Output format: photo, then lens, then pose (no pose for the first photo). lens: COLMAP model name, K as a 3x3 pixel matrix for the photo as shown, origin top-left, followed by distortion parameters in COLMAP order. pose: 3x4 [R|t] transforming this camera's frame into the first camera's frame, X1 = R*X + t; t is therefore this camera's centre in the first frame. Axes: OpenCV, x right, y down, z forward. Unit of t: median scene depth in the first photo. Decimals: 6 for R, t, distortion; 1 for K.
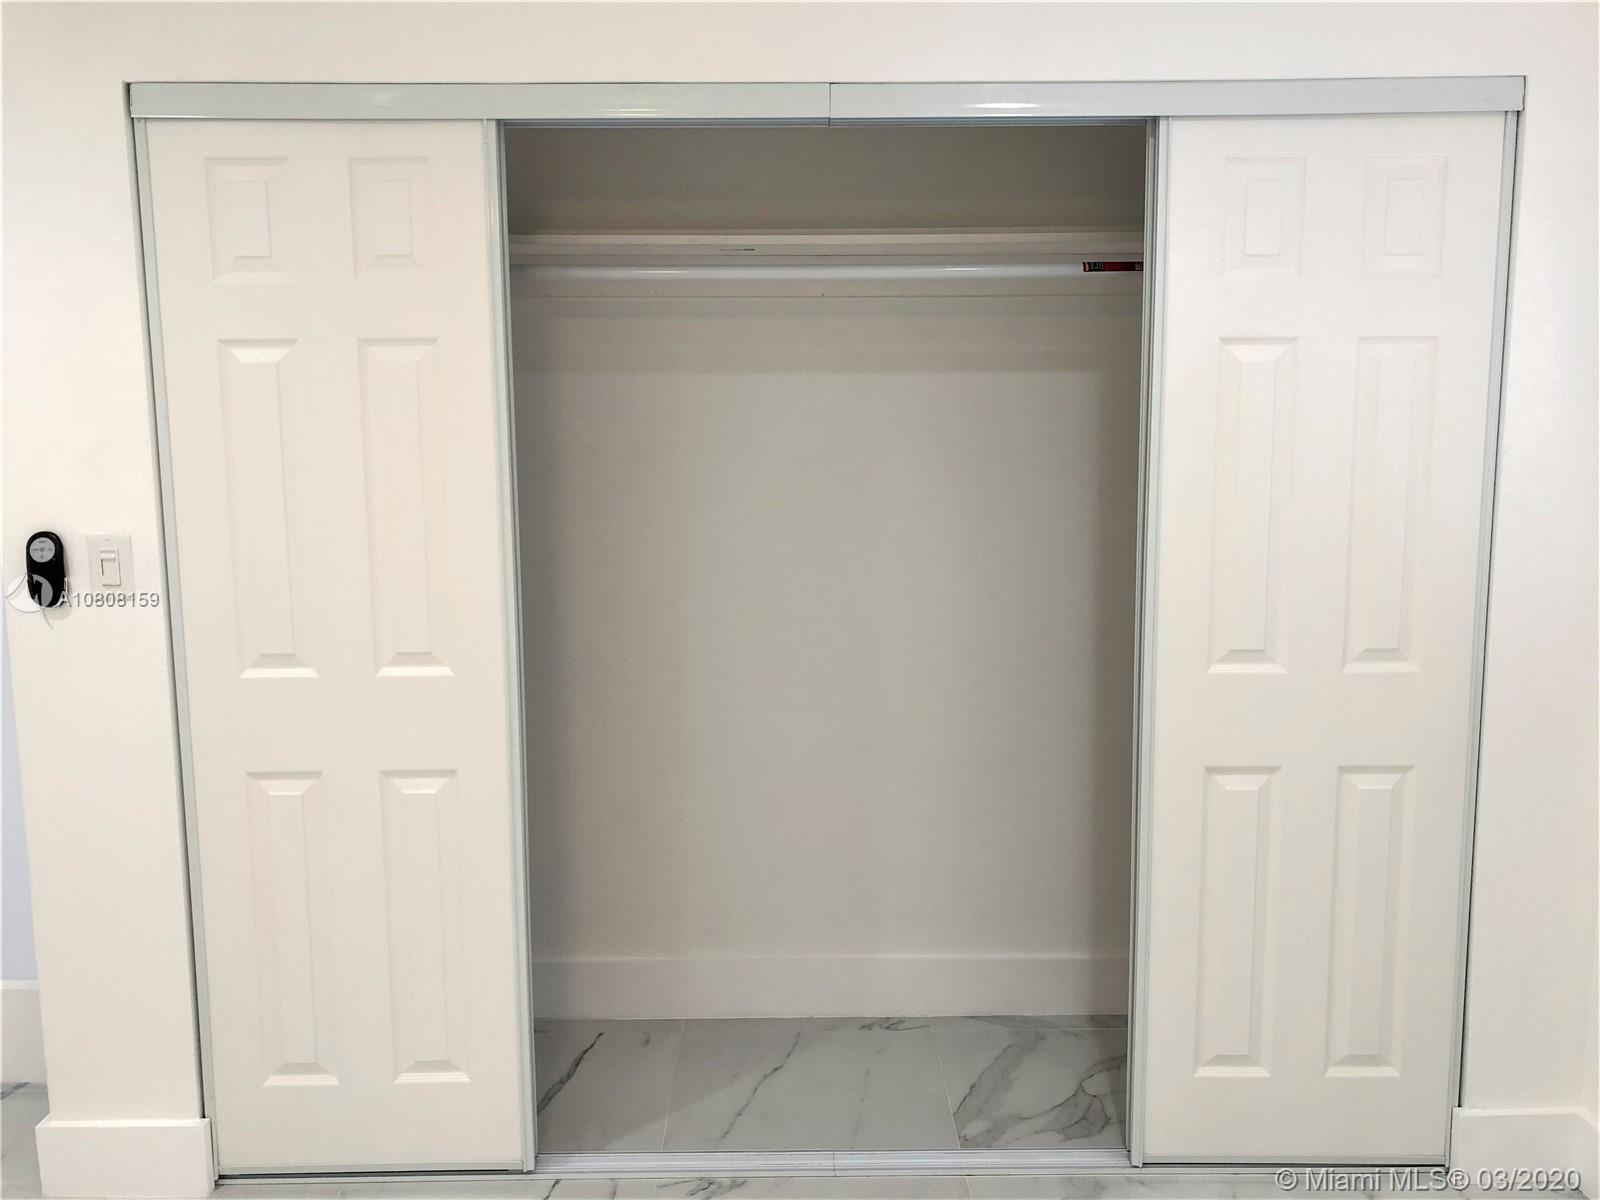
lens RADIAL K [[1690.9, 0, 799.9], [0, 1690.9, 630.6], [0, 0, 1]] dist [0.094186, 0.000401]
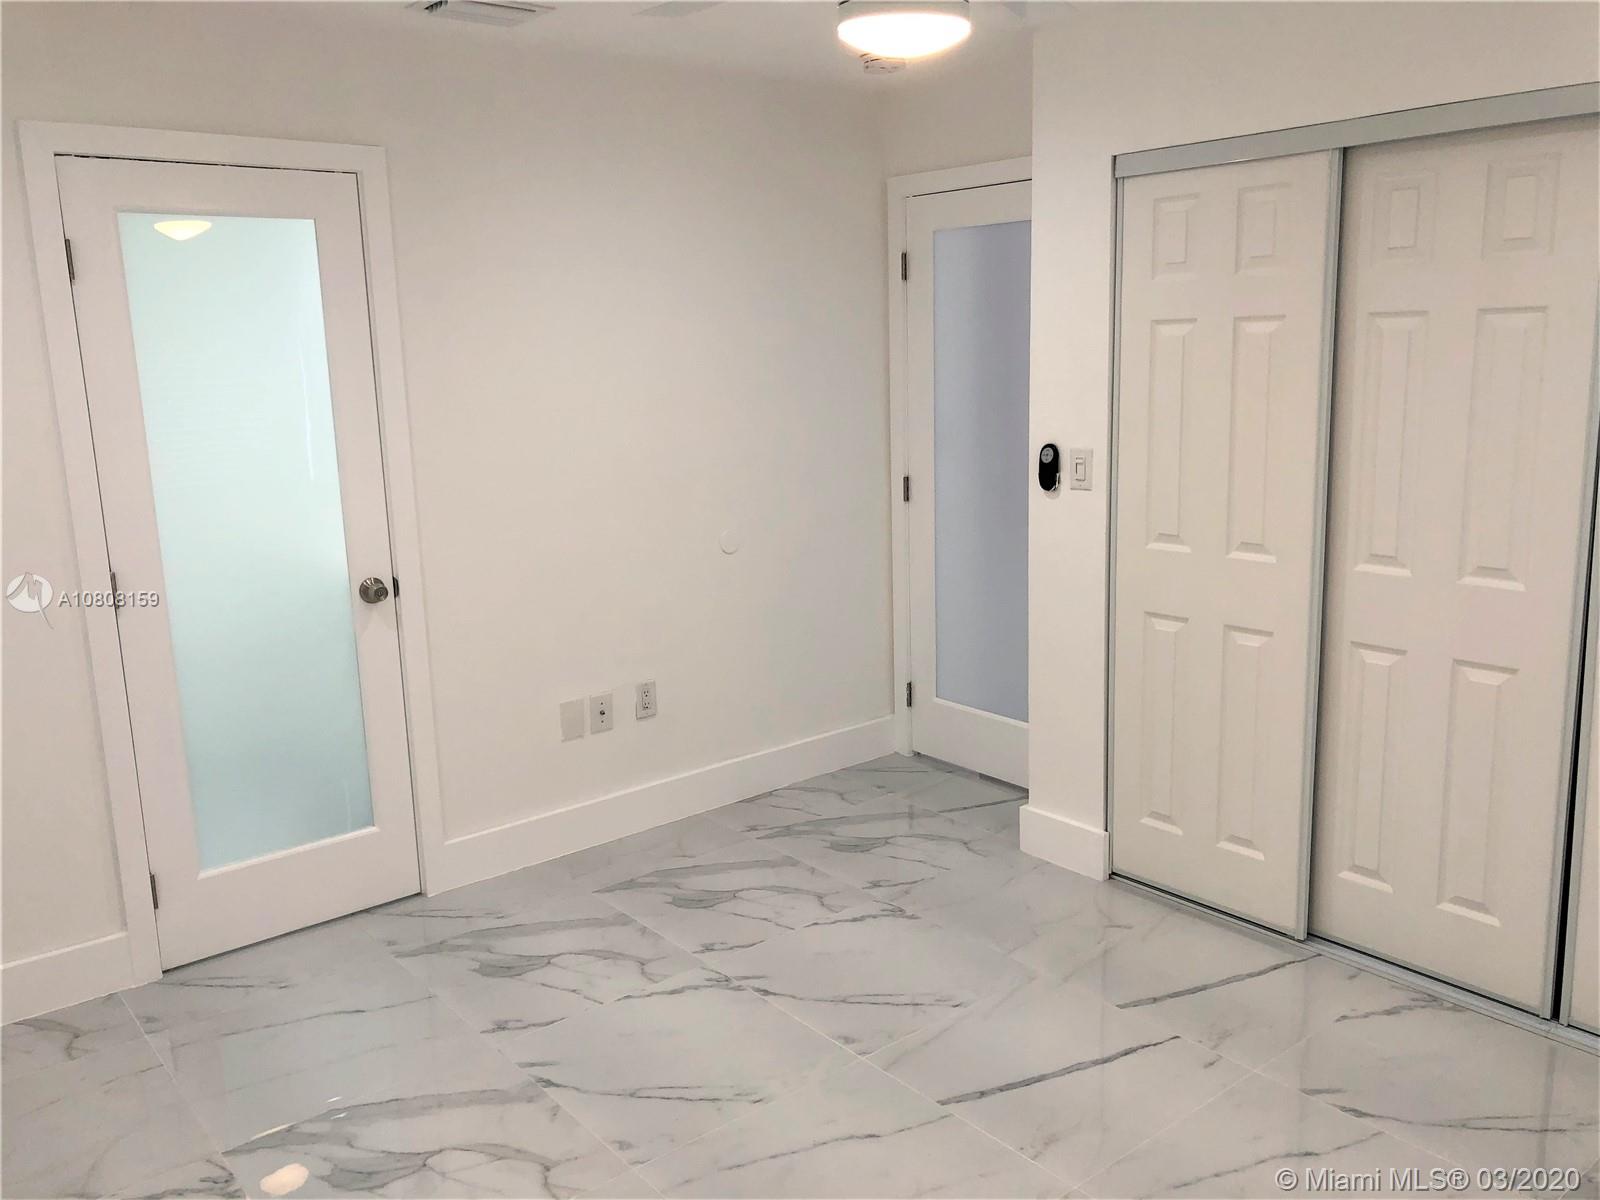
lens RADIAL K [[1304.7, 0, 802.5], [0, 1304.7, 590.5], [0, 0, 1]] dist [0.002890, -0.015605]
pose [[0.678864, 0.128326, -0.722964, 0.298999], [-0.098300, 0.991630, 0.083710, -0.001320], [0.727655, 0.014240, 0.685796, 0.003325]]
